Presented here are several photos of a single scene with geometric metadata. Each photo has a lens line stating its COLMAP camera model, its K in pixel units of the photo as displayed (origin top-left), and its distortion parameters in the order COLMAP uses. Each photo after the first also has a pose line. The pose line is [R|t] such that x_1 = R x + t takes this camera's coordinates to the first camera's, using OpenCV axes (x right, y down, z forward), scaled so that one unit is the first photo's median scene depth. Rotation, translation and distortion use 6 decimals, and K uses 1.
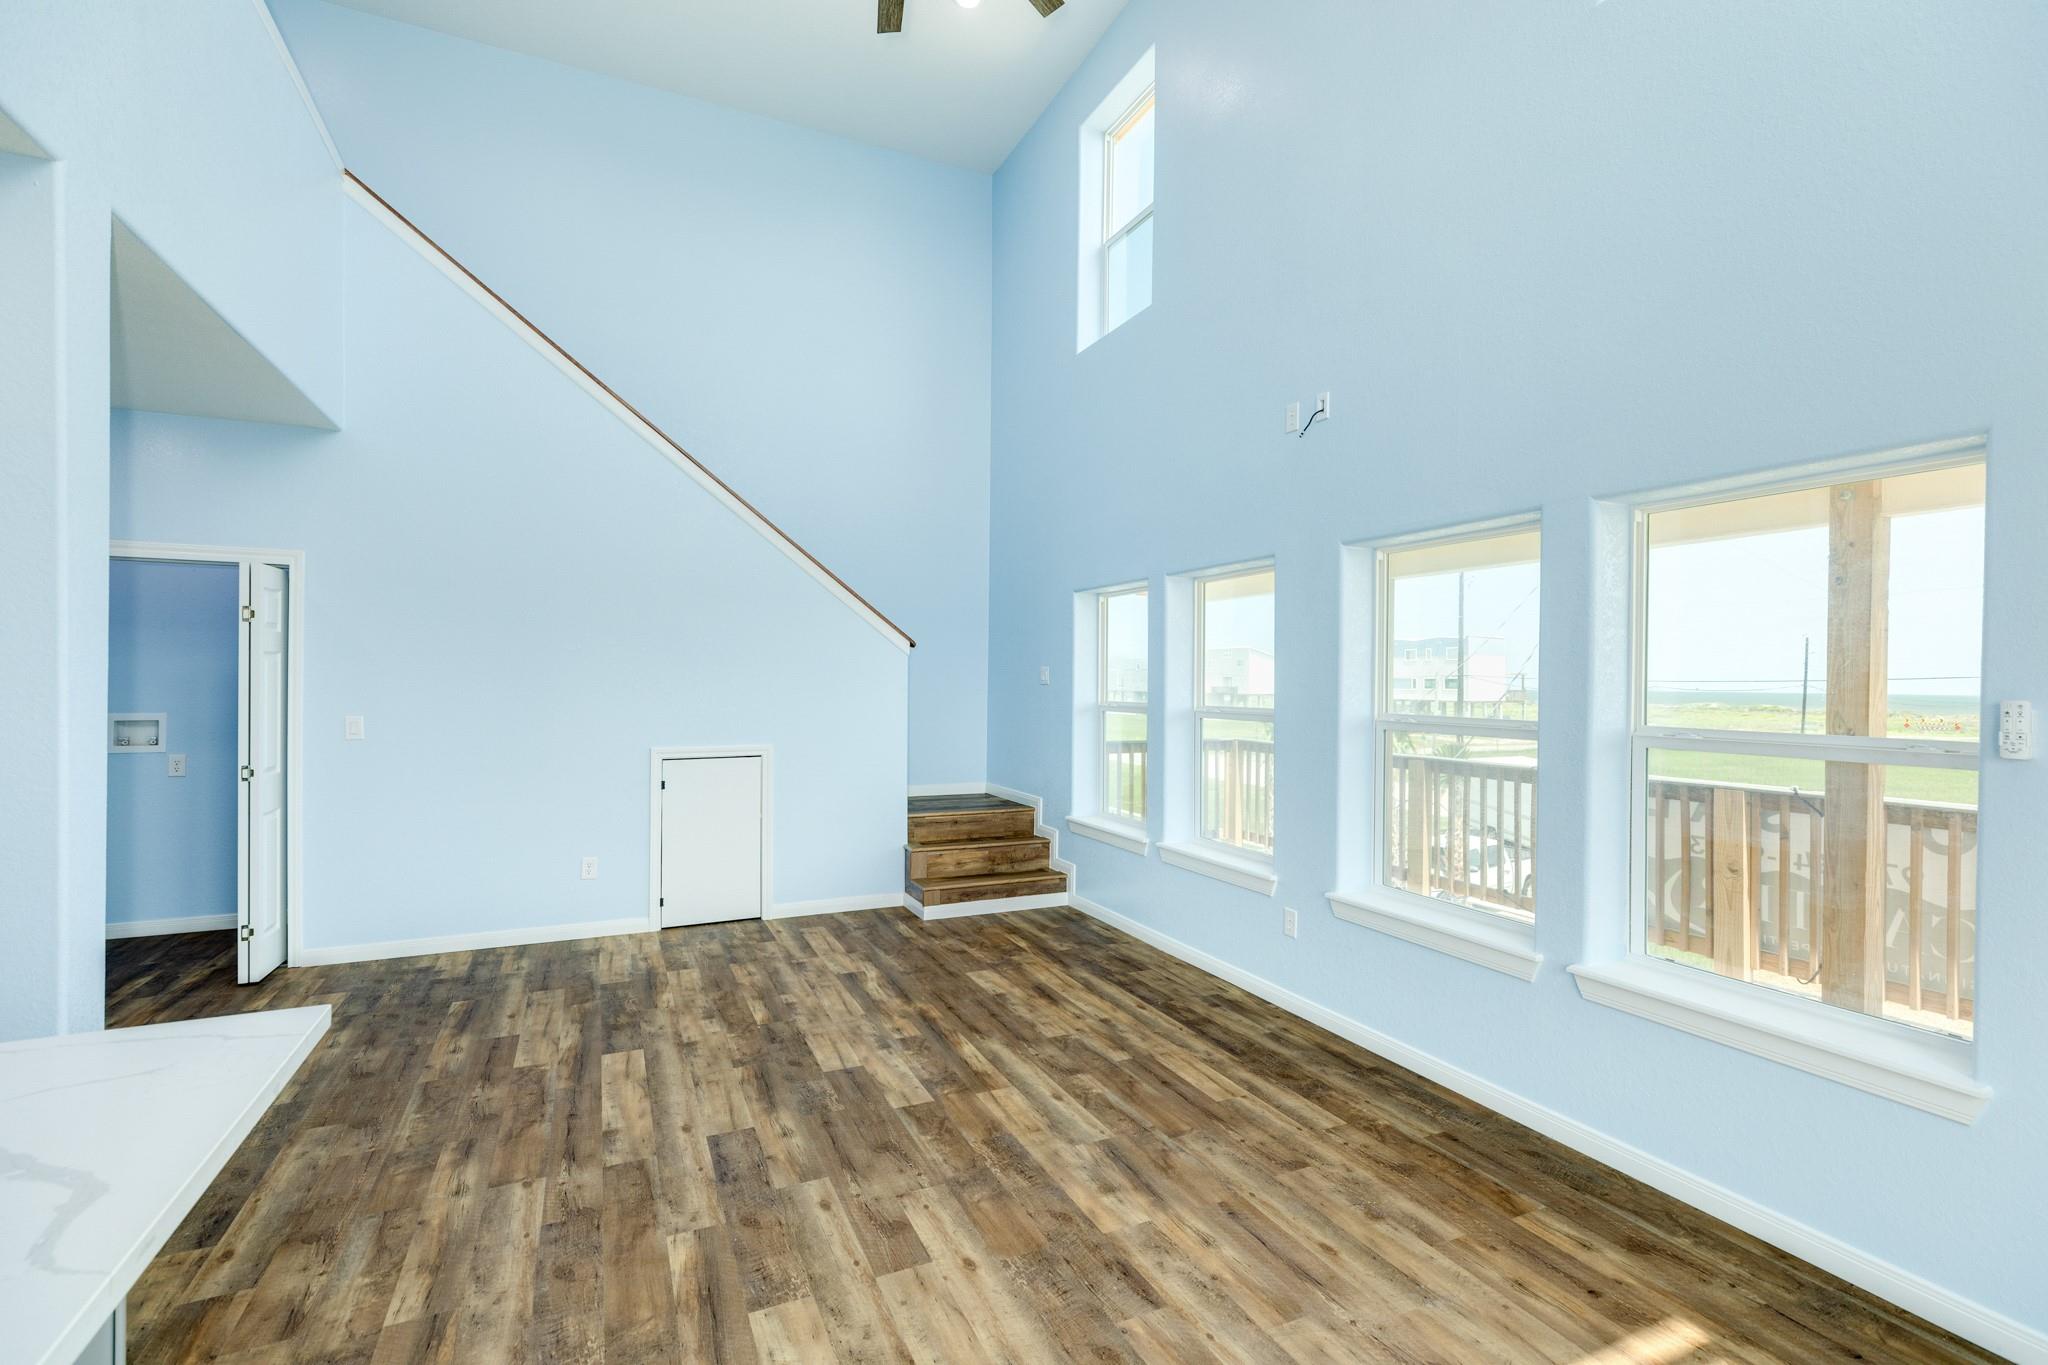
lens RADIAL K [[913.9, 0, 1019.8], [0, 913.9, 685.3], [0, 0, 1]] dist [0.008034, -0.000648]
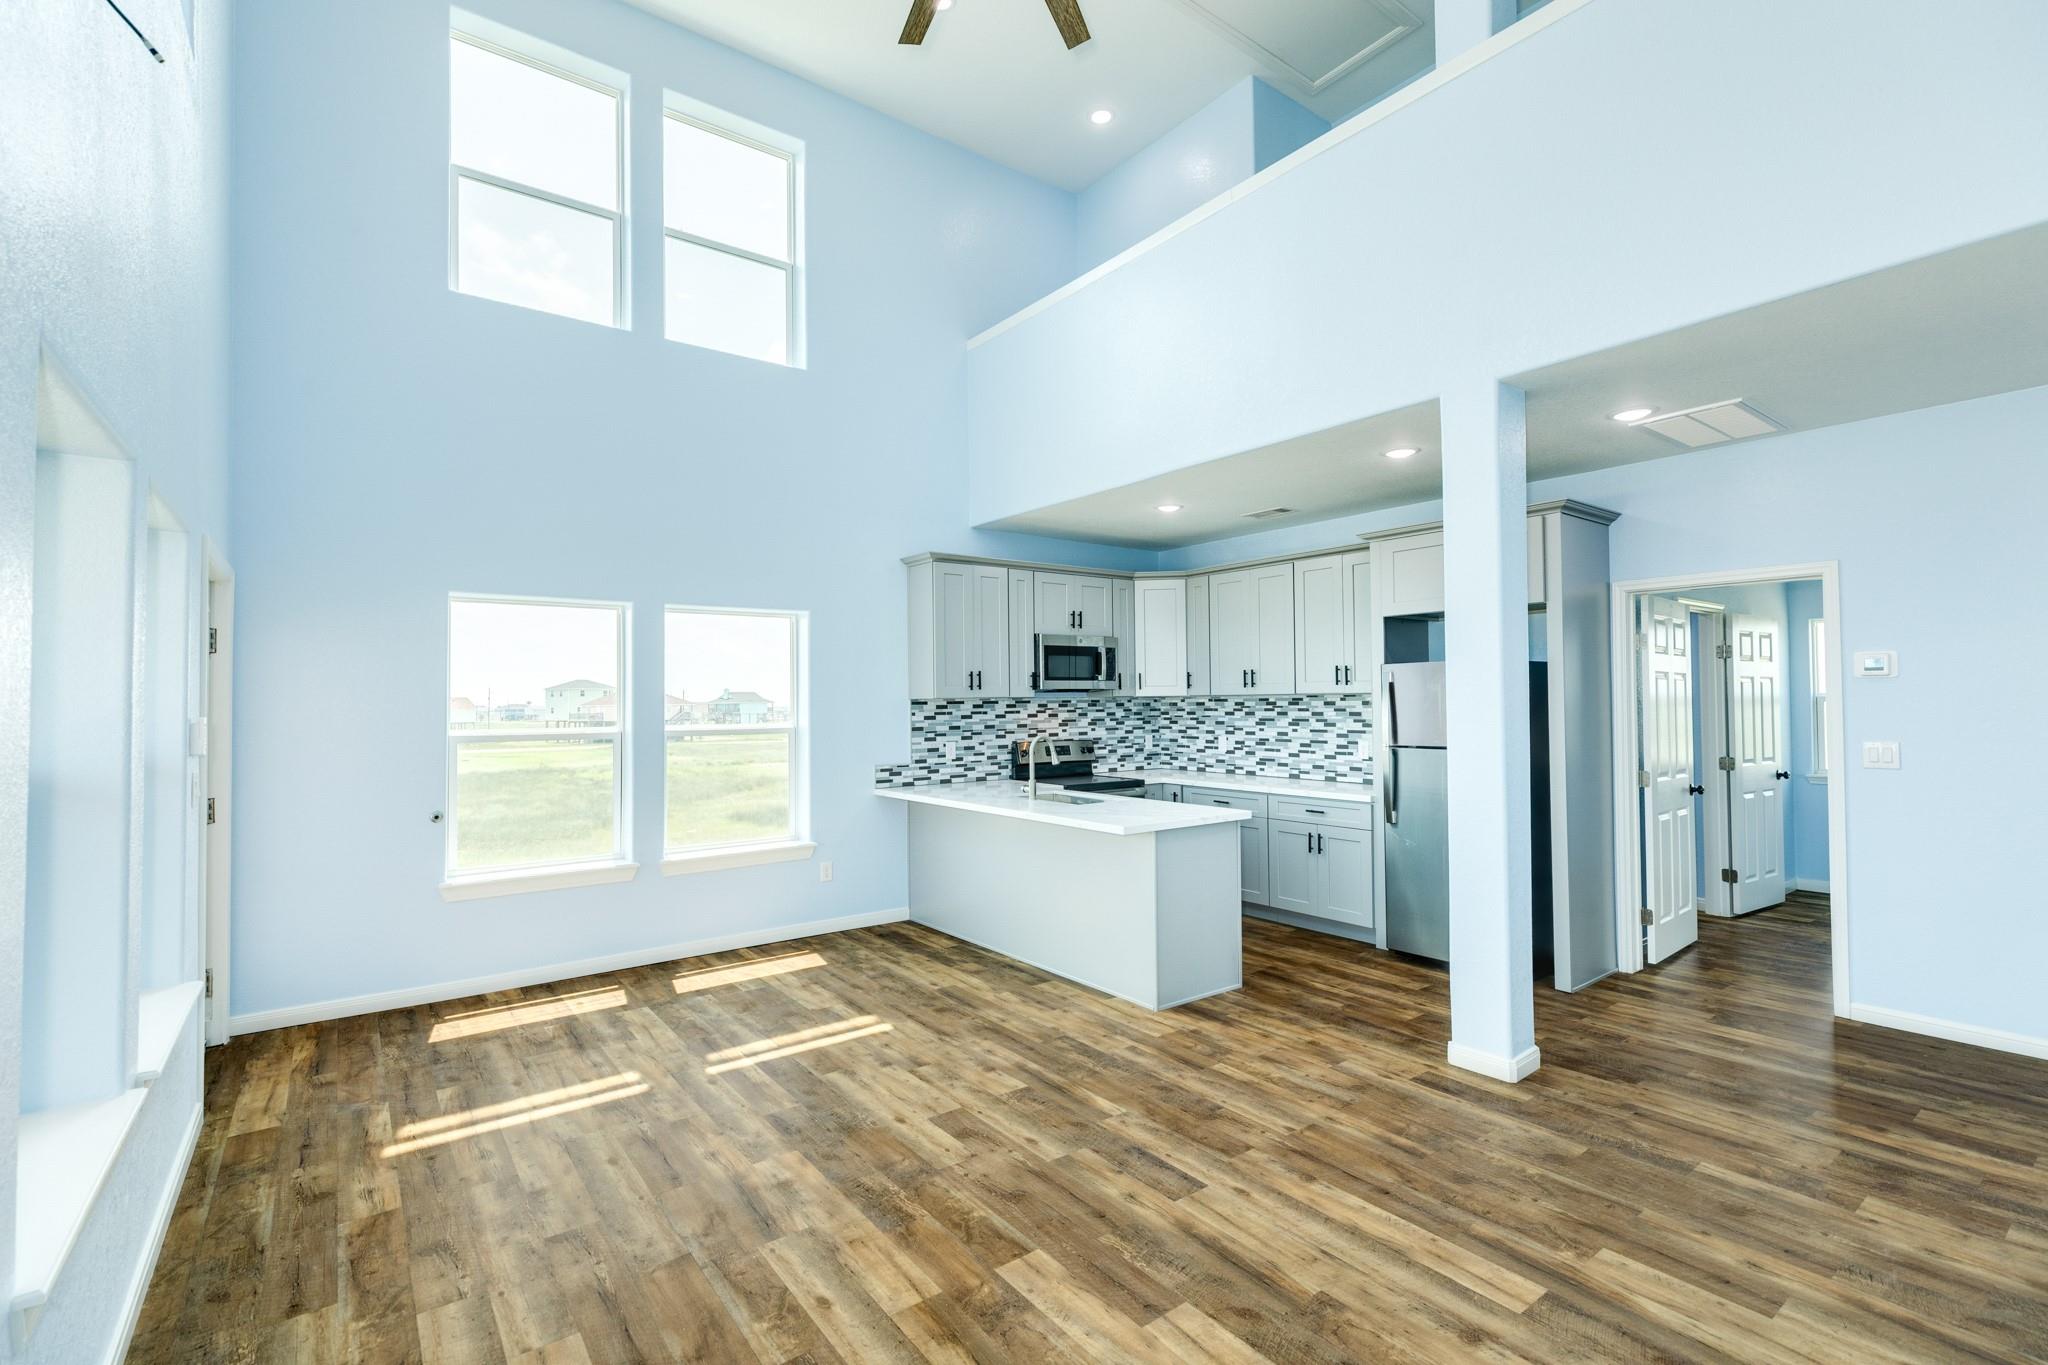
lens RADIAL K [[913.9, 0, 1018.7], [0, 913.9, 684.3], [0, 0, 1]] dist [0.008034, -0.000648]
pose [[-0.978673, -0.004015, -0.205386, 0.035474], [-0.000724, 0.999870, -0.016099, -0.006975], [0.205424, -0.015607, -0.978549, 1.481299]]
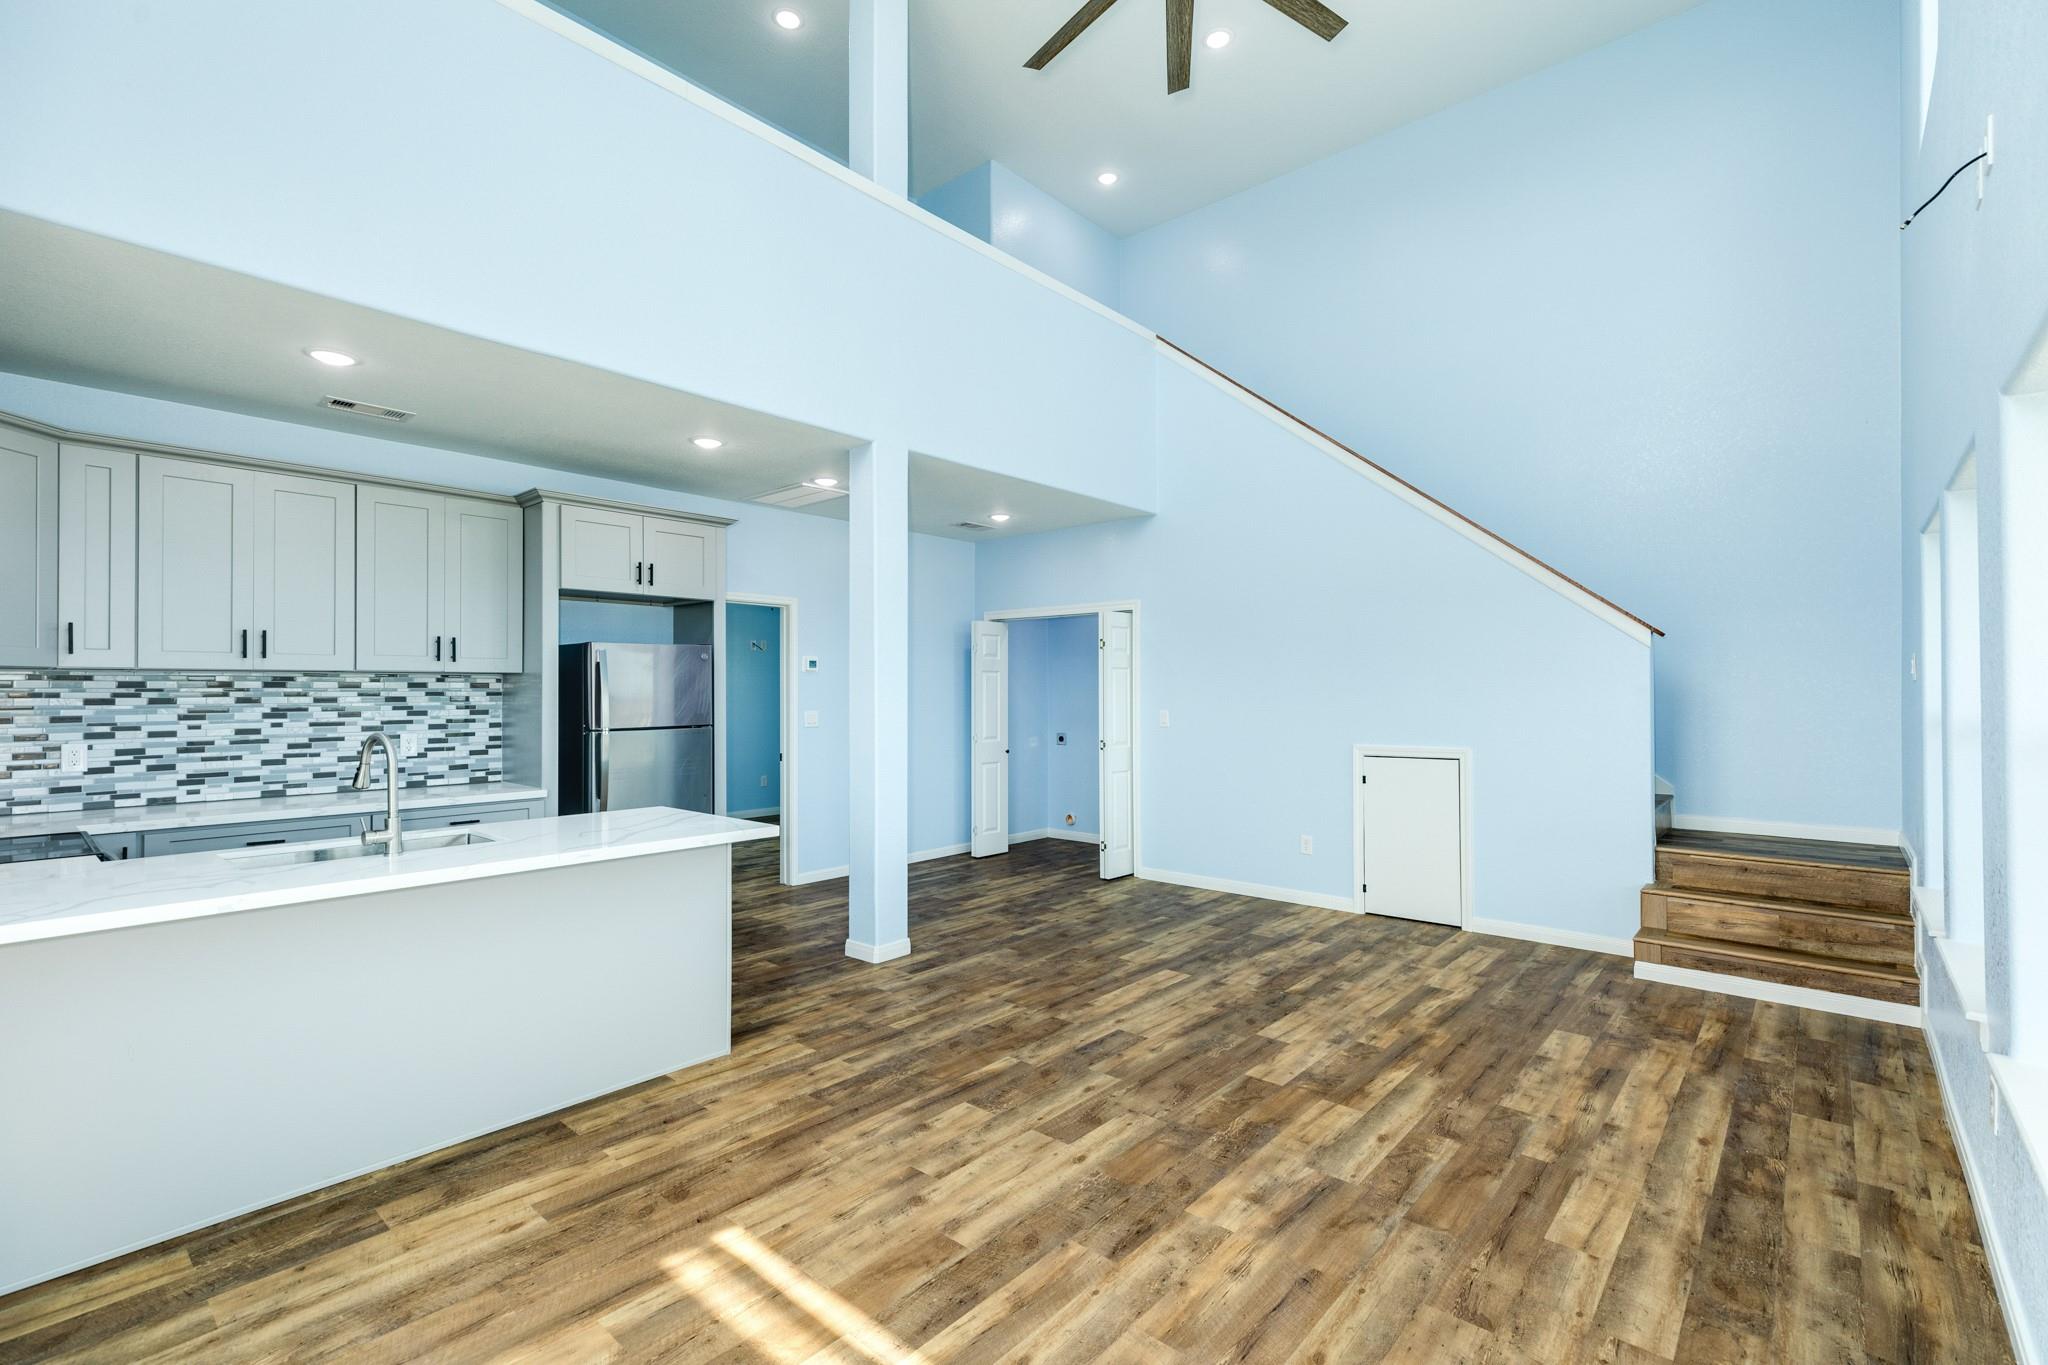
lens RADIAL K [[913.9, 0, 1020.4], [0, 913.9, 683.5], [0, 0, 1]] dist [0.008034, -0.000648]
pose [[0.401496, -0.017623, -0.915691, 0.621688], [0.000593, 0.999820, -0.018982, 0.022452], [0.915861, 0.007078, 0.401434, 0.274784]]
